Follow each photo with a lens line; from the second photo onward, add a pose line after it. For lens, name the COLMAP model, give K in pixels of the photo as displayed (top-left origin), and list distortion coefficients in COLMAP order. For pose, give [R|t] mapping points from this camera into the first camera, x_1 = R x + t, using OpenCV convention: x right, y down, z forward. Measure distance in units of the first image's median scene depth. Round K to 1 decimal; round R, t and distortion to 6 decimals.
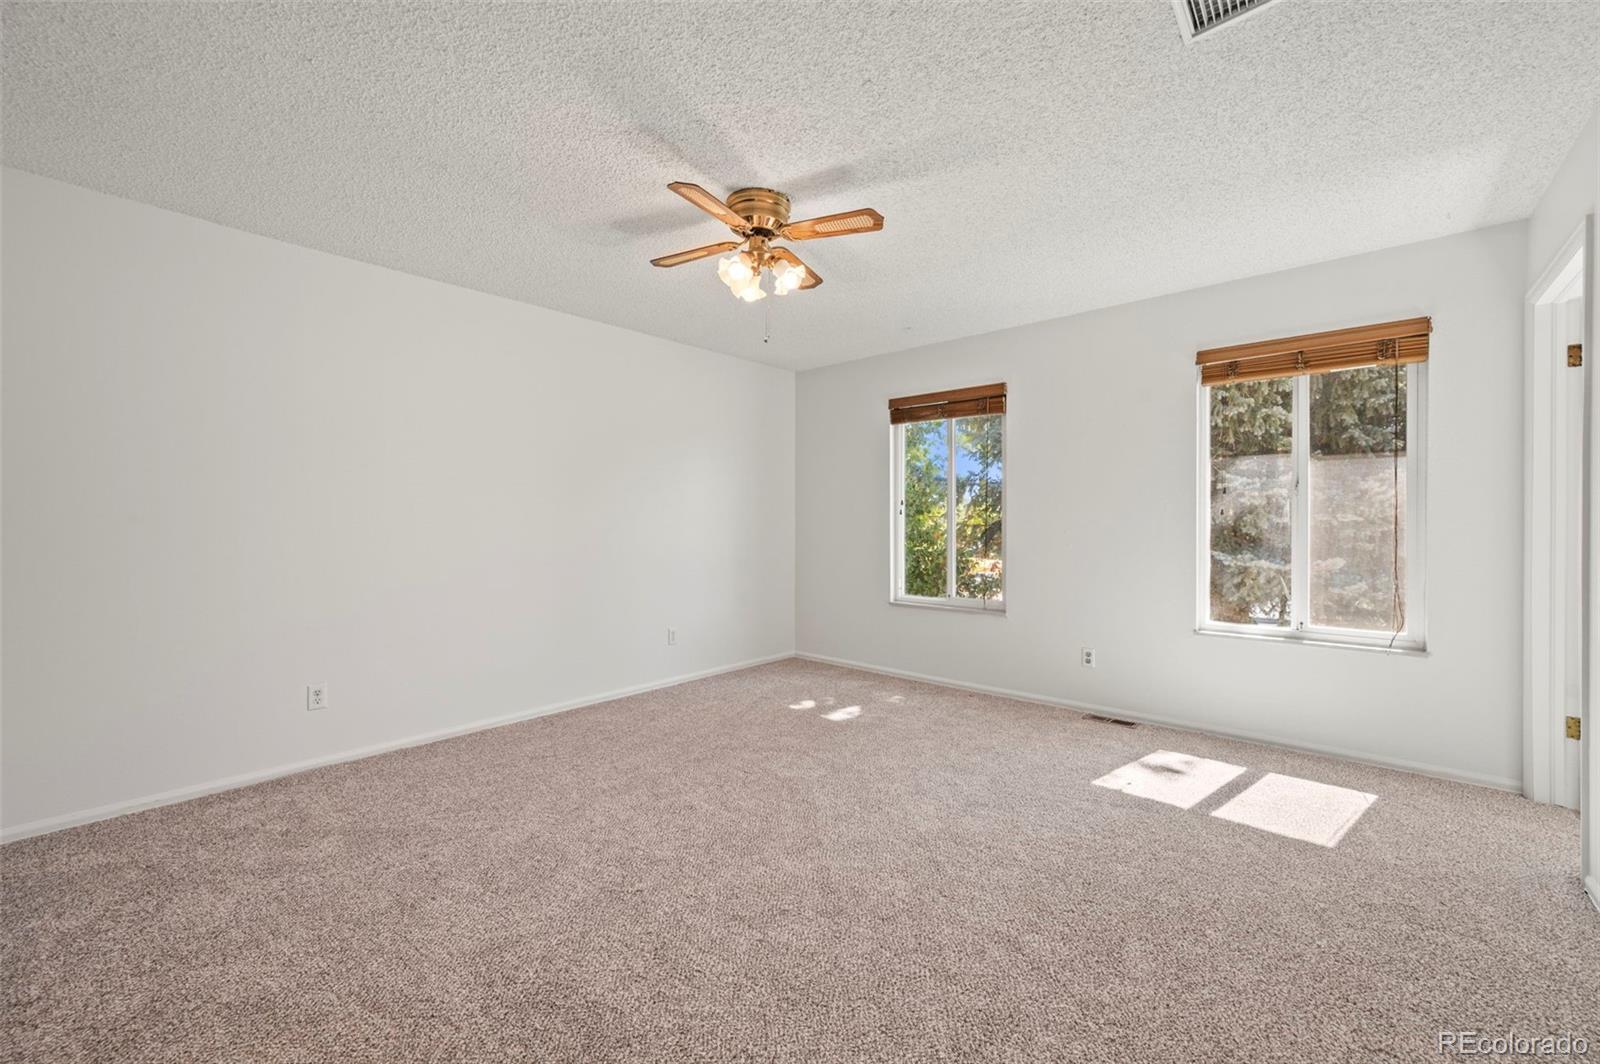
lens RADIAL K [[633.1, 0, 802.4], [0, 633.1, 532.5], [0, 0, 1]] dist [-0.001084, 0.000097]
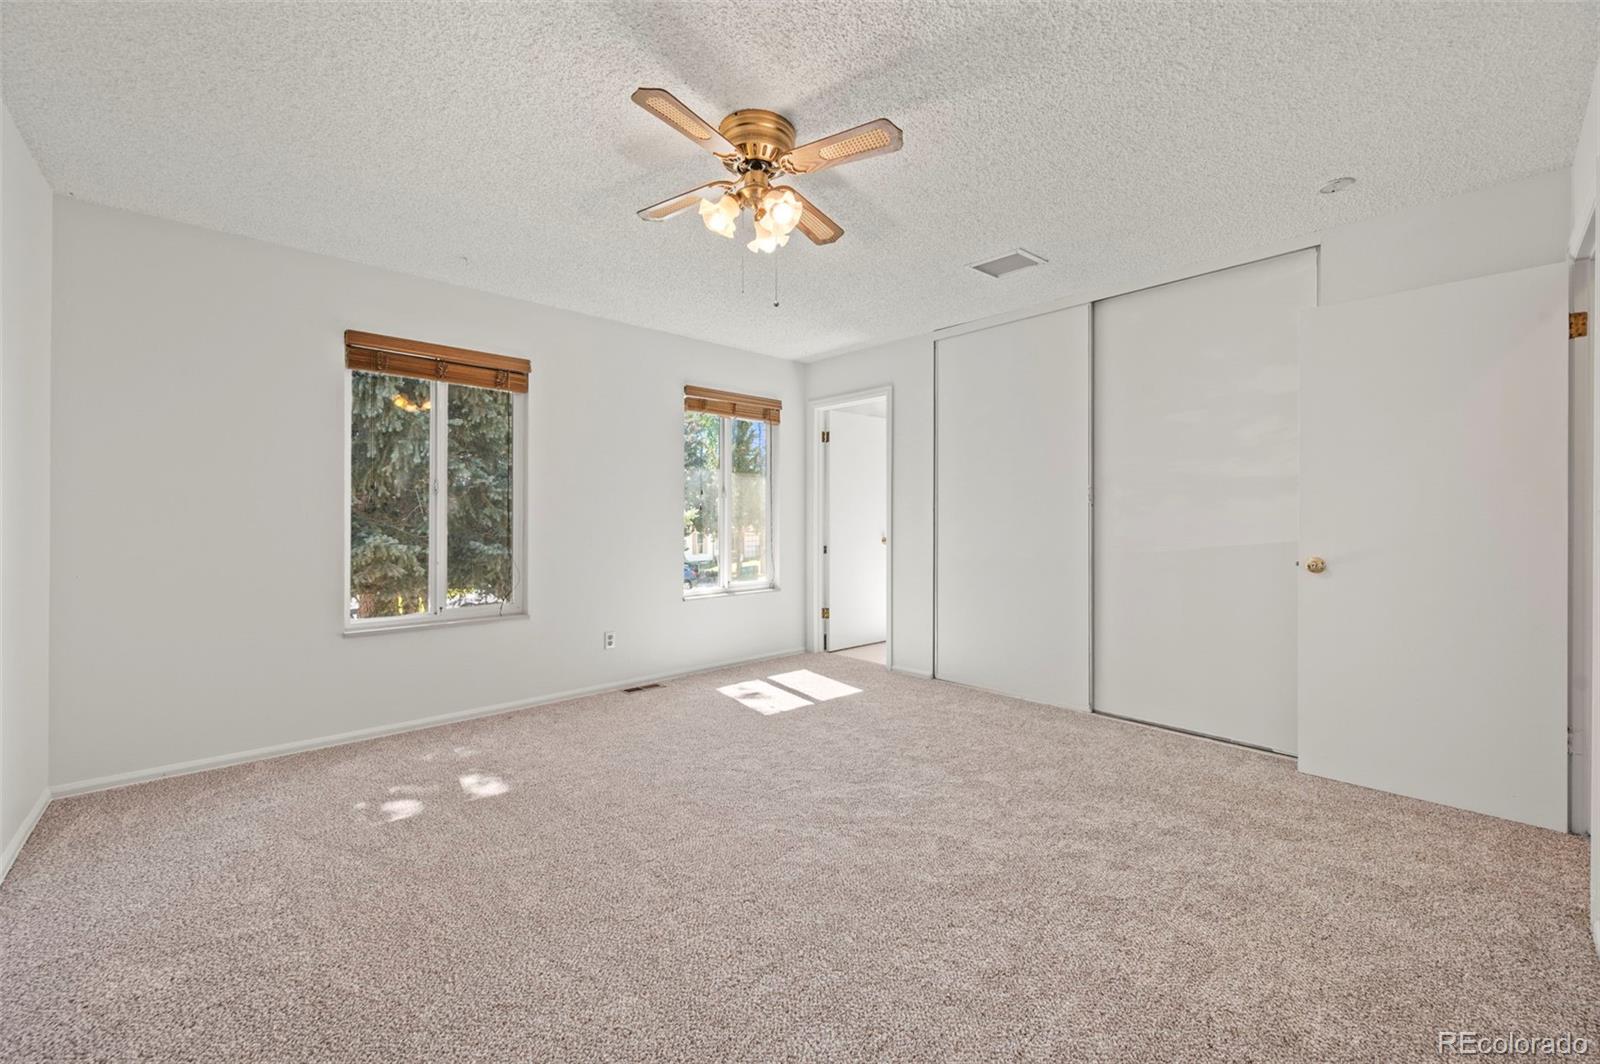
lens RADIAL K [[633.1, 0, 806.1], [0, 633.1, 524.1], [0, 0, 1]] dist [-0.001084, 0.000097]
pose [[0.091579, -0.010844, 0.995739, -0.654197], [0.011085, 0.999890, 0.009869, -0.007967], [-0.995736, 0.010134, 0.091689, 0.628074]]
